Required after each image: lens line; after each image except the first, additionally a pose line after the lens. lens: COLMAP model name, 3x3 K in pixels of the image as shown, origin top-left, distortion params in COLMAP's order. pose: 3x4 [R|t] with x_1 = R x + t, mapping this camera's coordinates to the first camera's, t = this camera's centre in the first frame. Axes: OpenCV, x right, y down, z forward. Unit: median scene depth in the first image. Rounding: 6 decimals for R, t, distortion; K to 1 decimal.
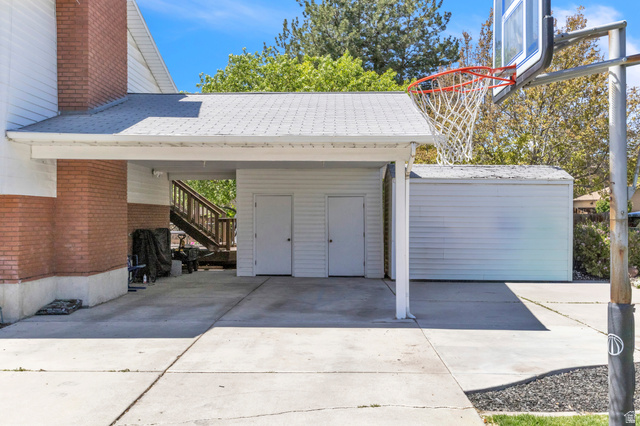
lens RADIAL K [[599.9, 0, 320.9], [0, 599.9, 213.3], [0, 0, 1]] dist [0.012817, 0.000000]
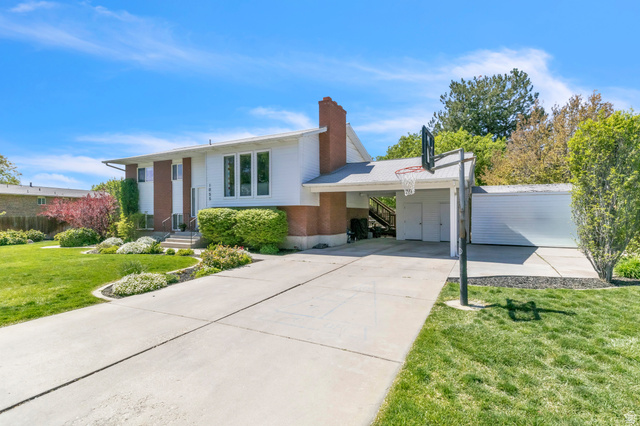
lens RADIAL K [[320.5, 0, 319.4], [0, 320.5, 212.9], [0, 0, 1]] dist [-0.000442, -0.000058]
pose [[0.895574, -0.007786, -0.444844, 0.151305], [0.008220, 0.999966, -0.000952, 0.003904], [0.444837, -0.002804, 0.895607, -0.220303]]
